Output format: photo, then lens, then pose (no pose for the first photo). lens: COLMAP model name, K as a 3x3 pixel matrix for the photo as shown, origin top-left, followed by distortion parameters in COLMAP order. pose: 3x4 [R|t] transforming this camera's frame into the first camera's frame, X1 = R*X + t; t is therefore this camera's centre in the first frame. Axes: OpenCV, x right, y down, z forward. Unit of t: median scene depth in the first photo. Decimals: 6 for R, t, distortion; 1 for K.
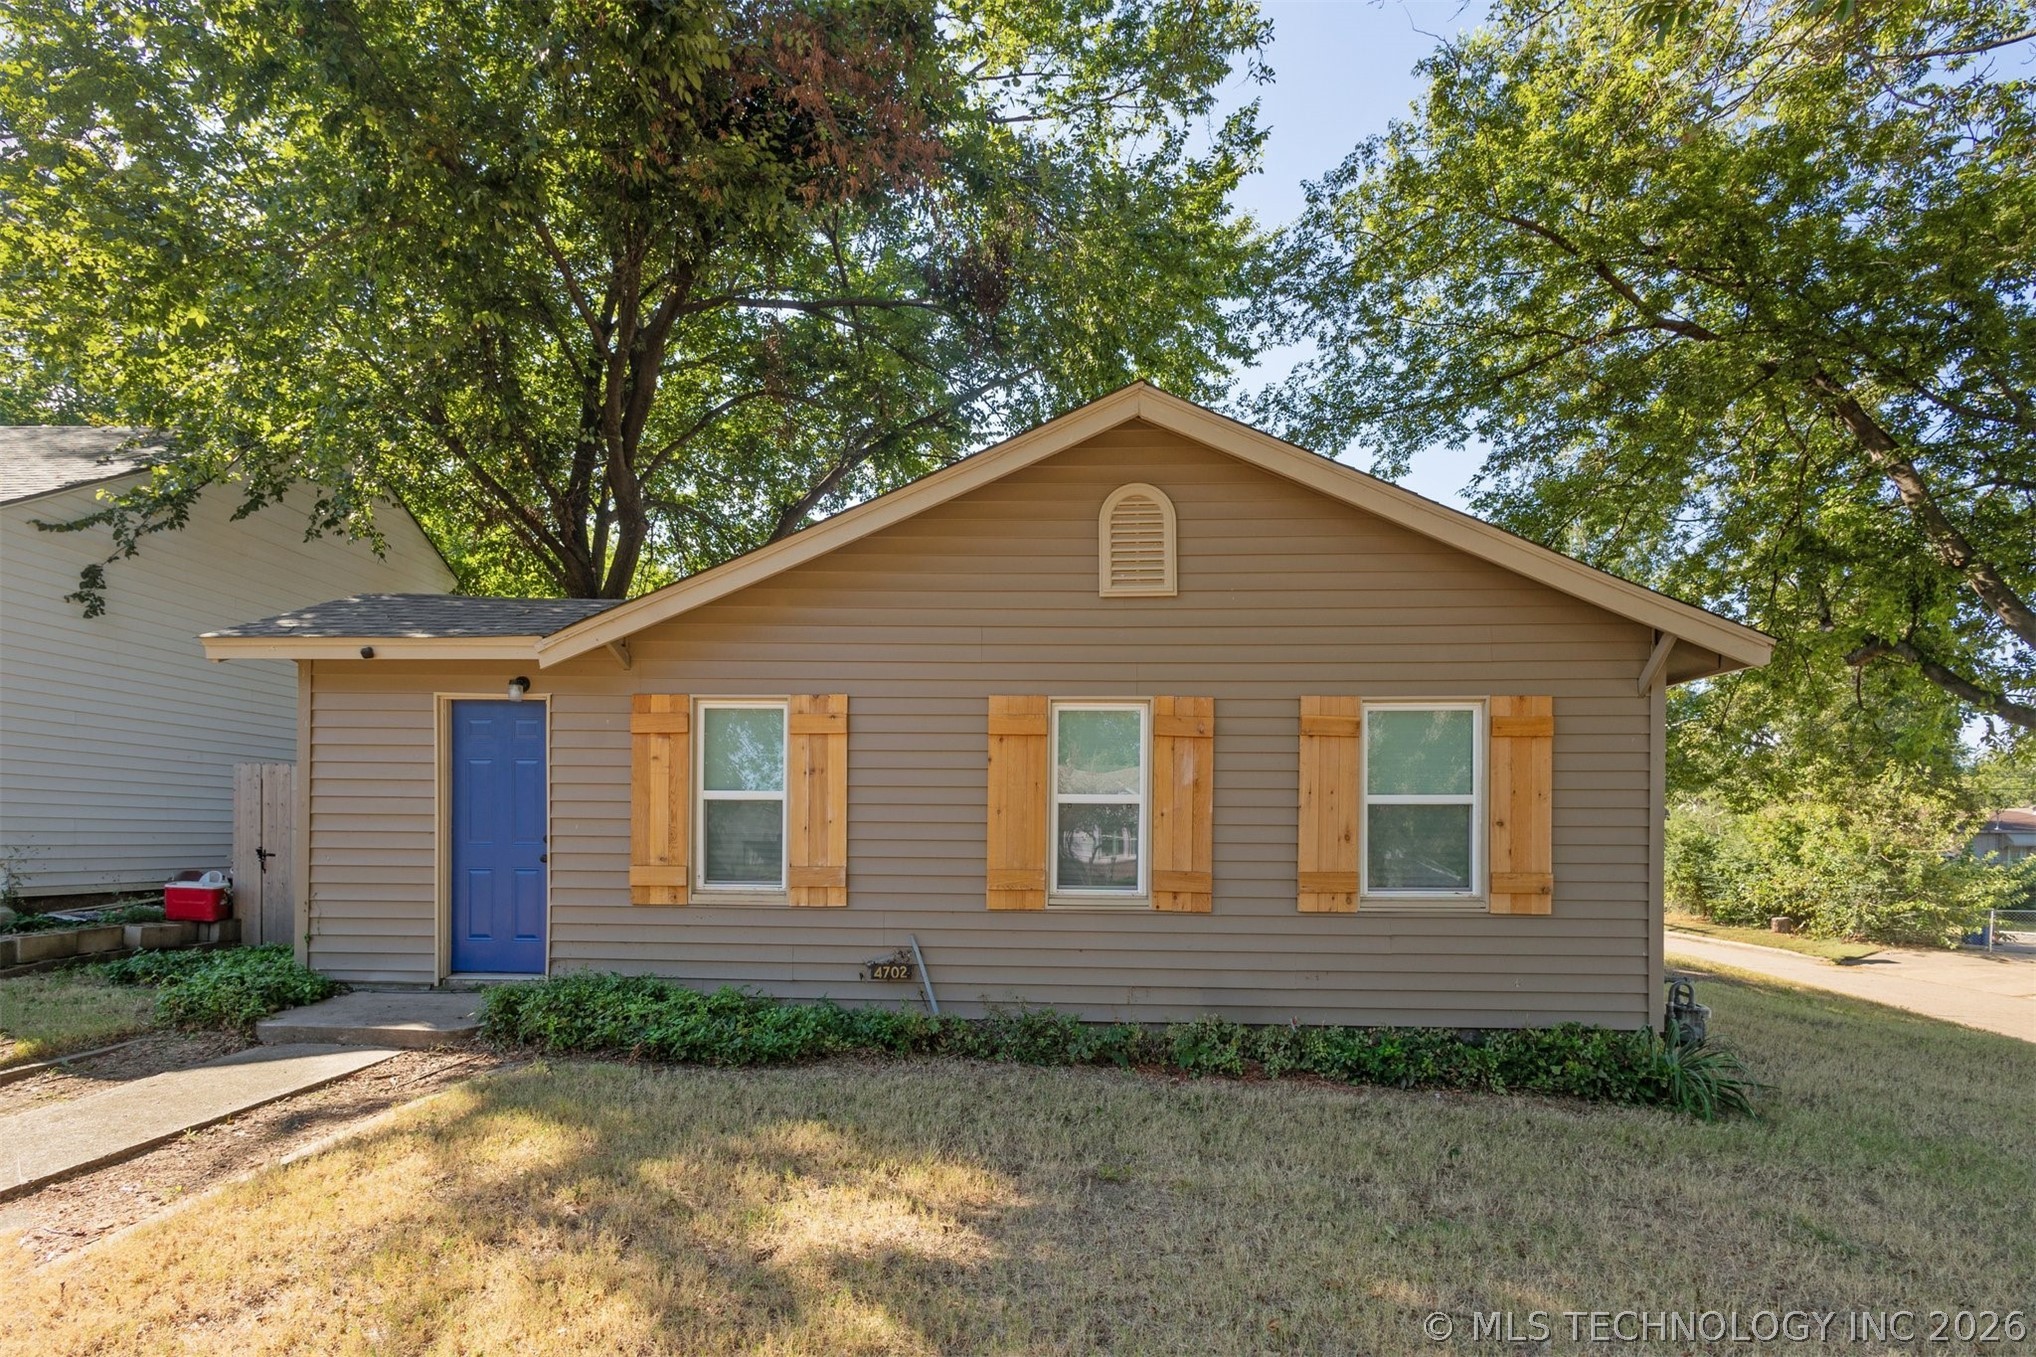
lens RADIAL K [[956.4, 0, 881.4], [0, 956.4, 824.8], [0, 0, 1]] dist [0.024751, -0.000005]
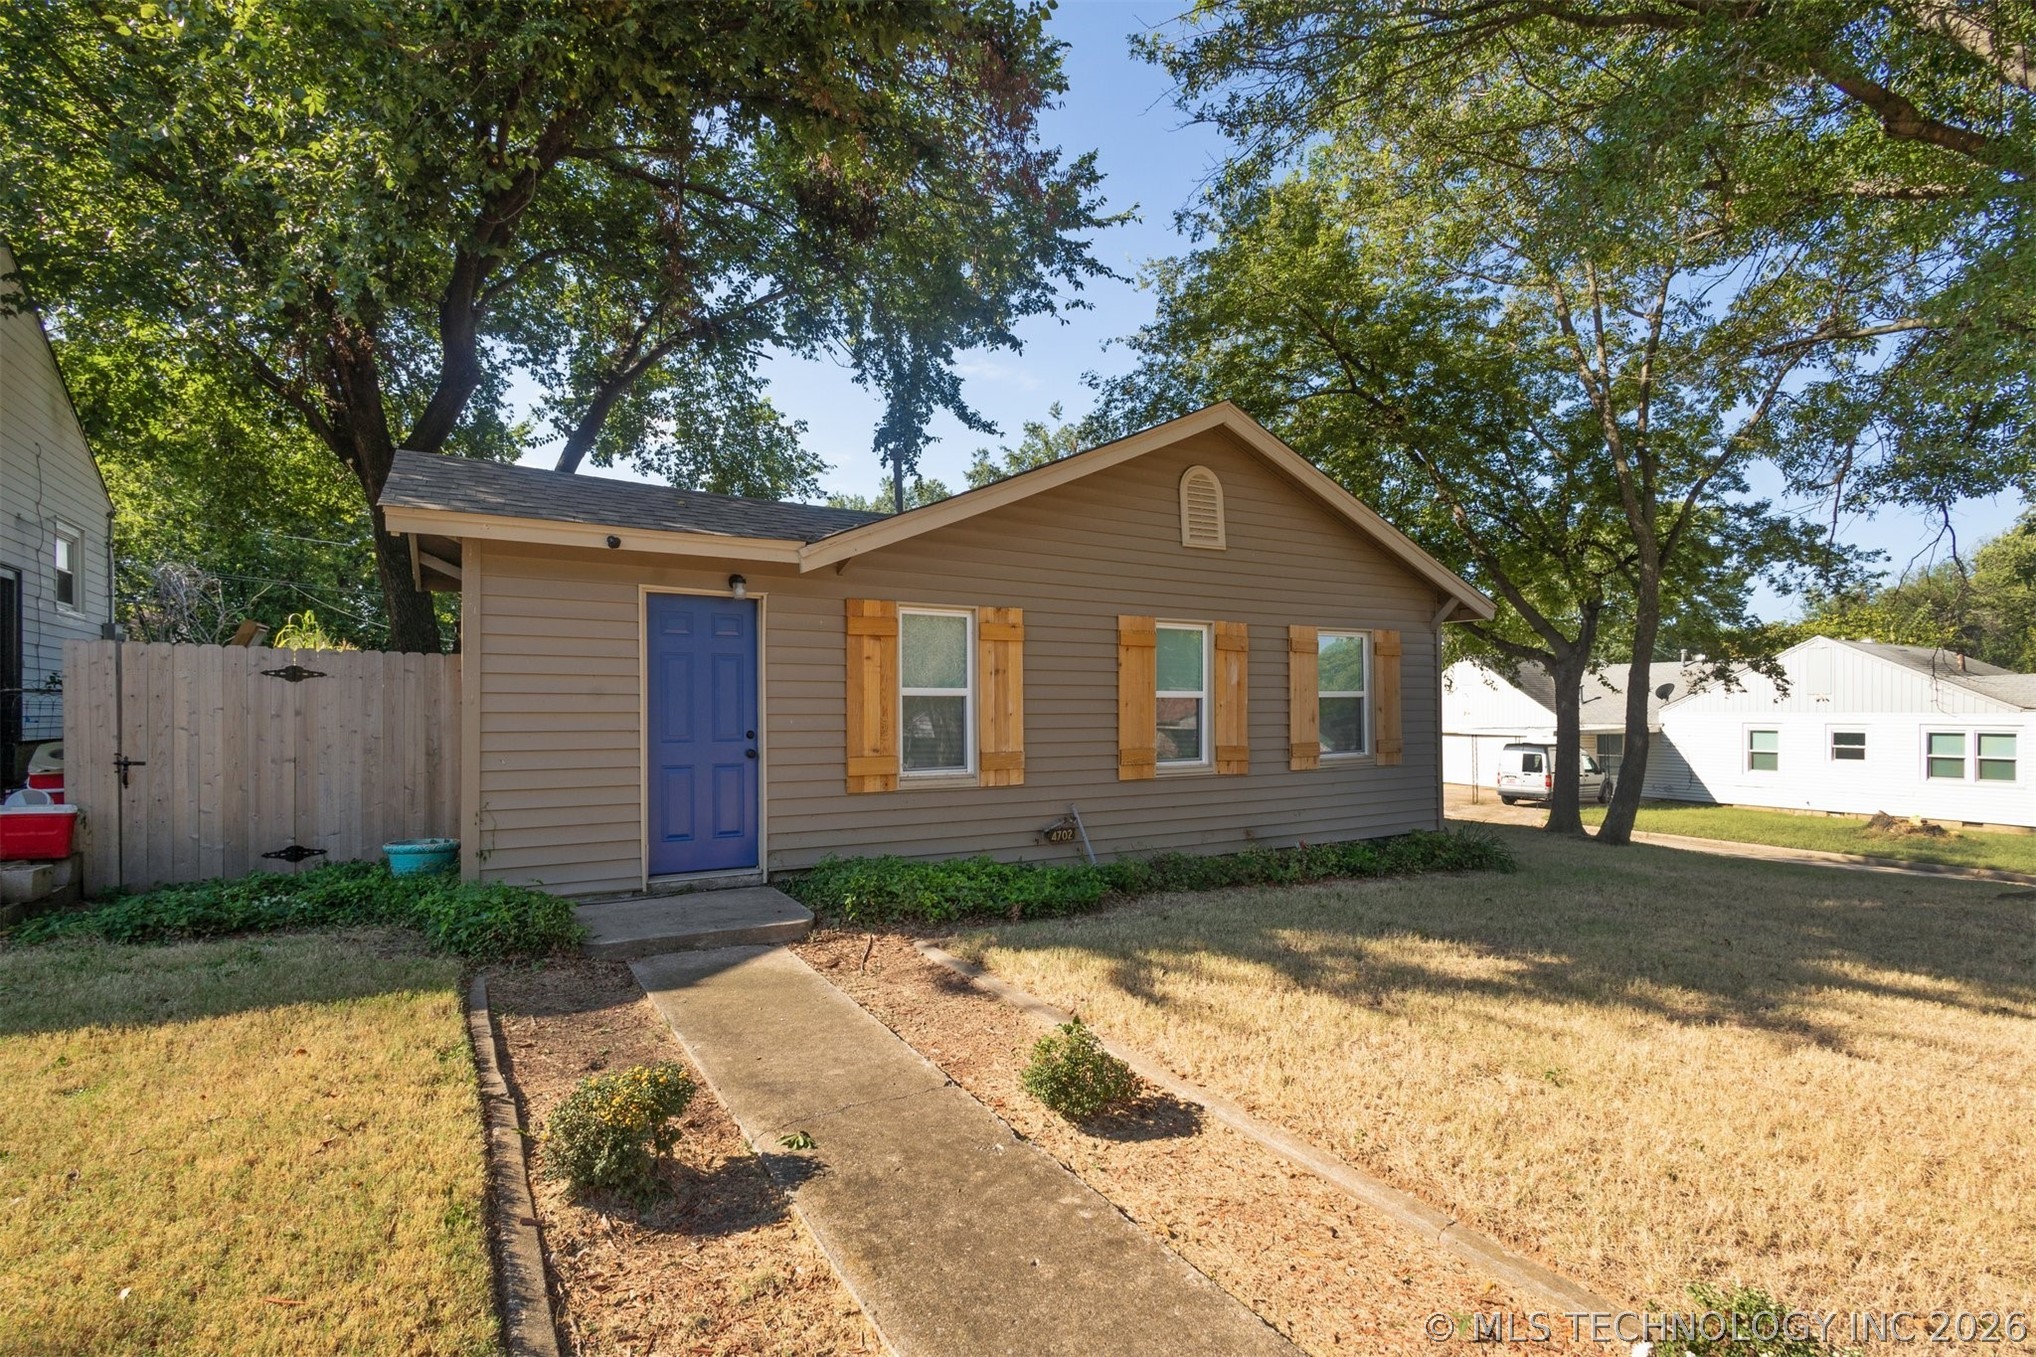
lens RADIAL K [[953.1, 0, 1015.5], [0, 953.1, 713.5], [0, 0, 1]] dist [0.024649, 0.000012]
pose [[0.839975, -0.012787, 0.542475, -0.702460], [0.014924, 0.999889, 0.000461, -0.004558], [-0.542420, 0.007709, 0.840072, -0.004866]]
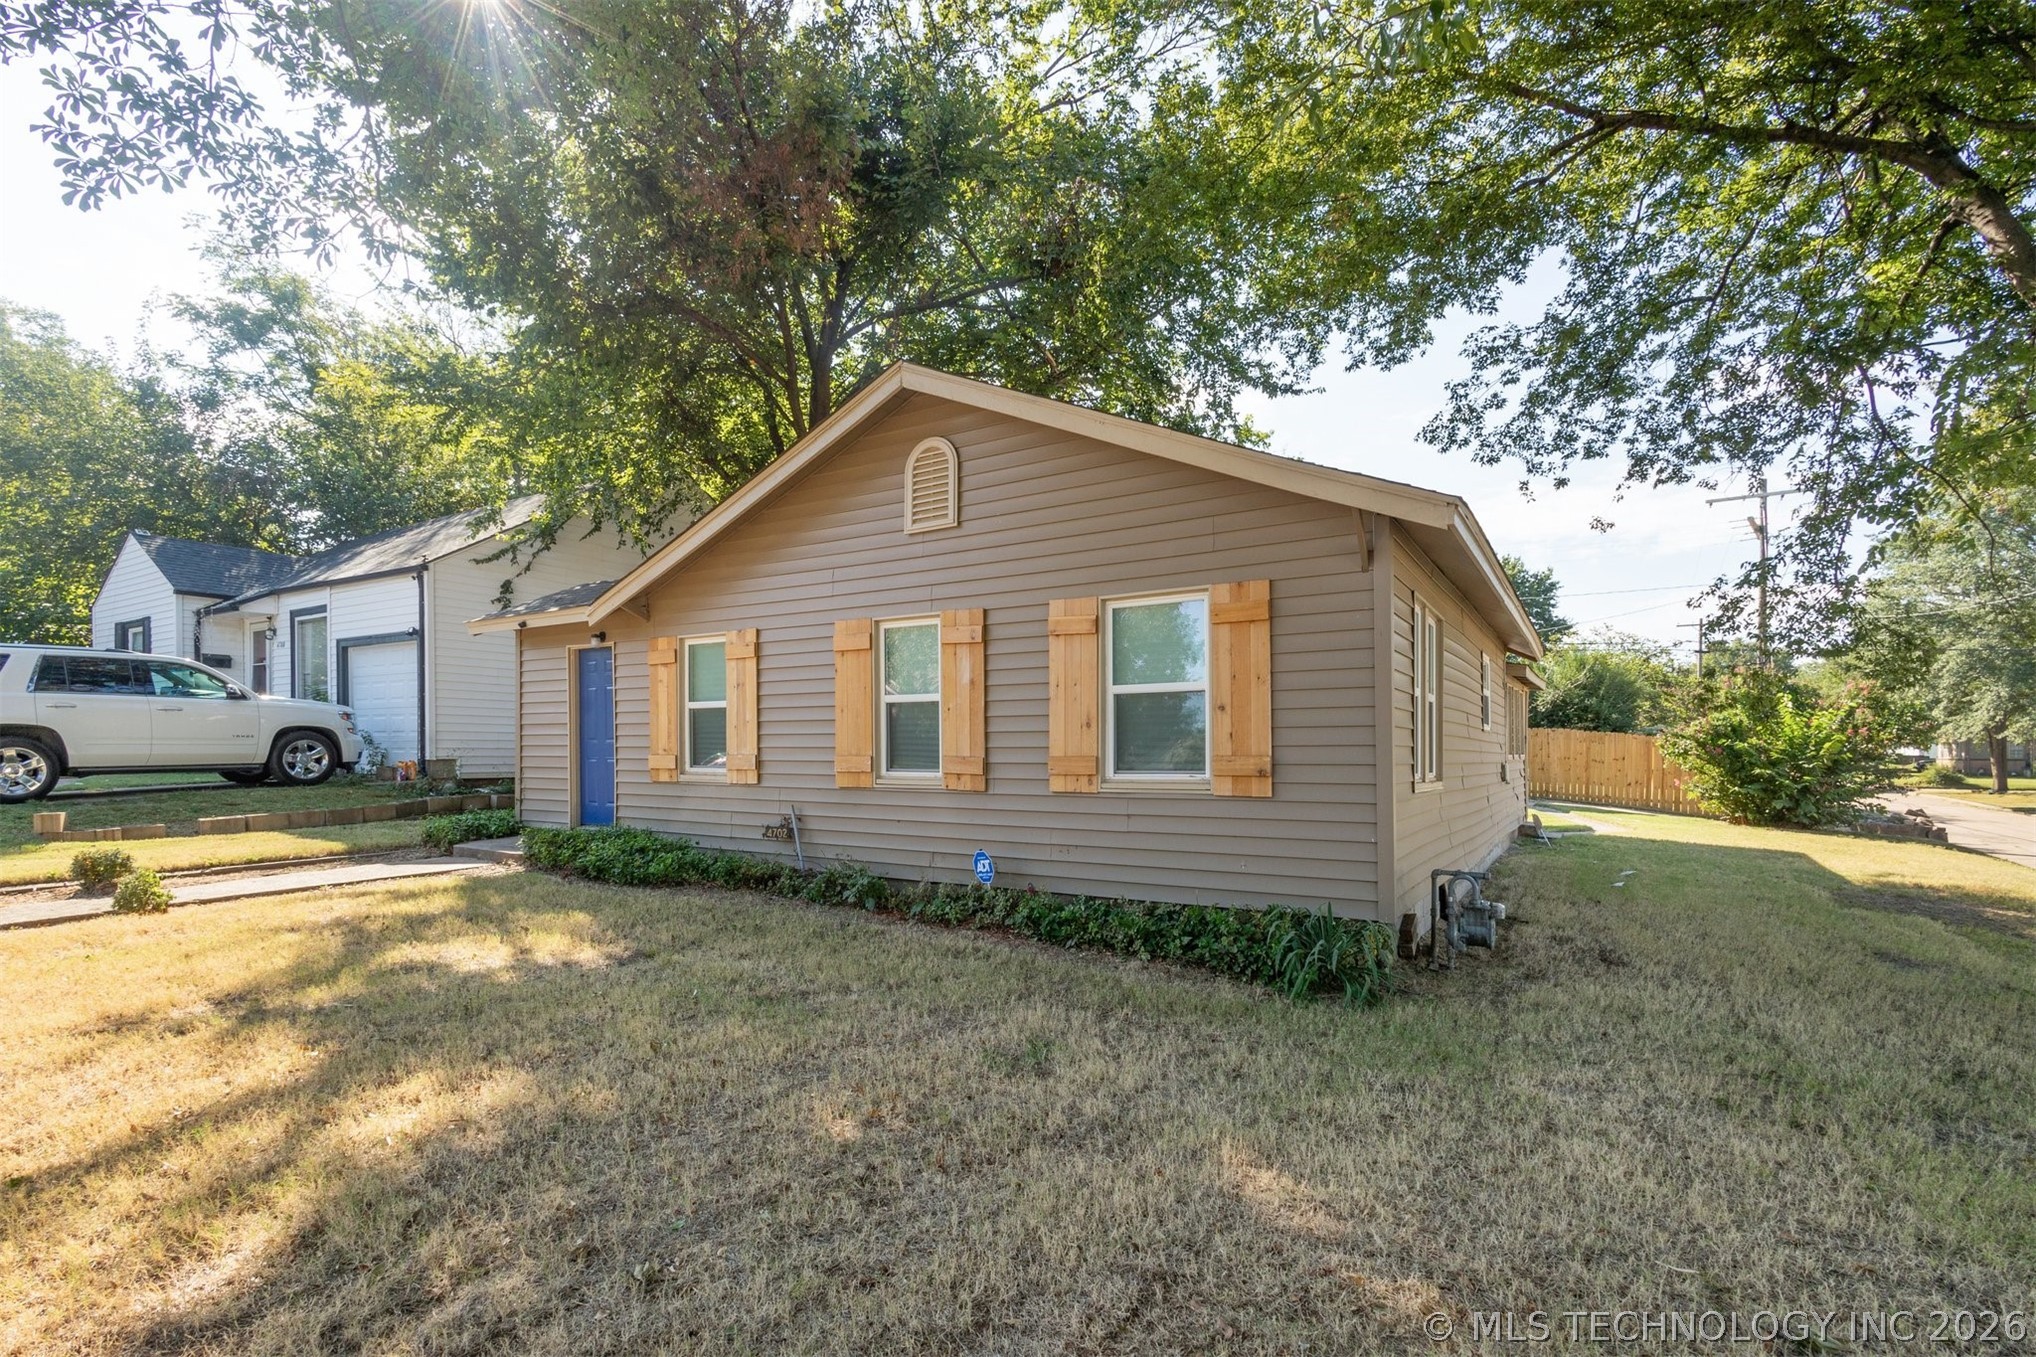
lens RADIAL K [[908.6, 0, 899.5], [0, 908.6, 711.7], [0, 0, 1]] dist [-0.001062, -0.000001]
pose [[0.855509, -0.030524, -0.516887, 0.816561], [0.026033, 0.999534, -0.015938, 0.008568], [0.517132, 0.000179, 0.855905, -0.003982]]
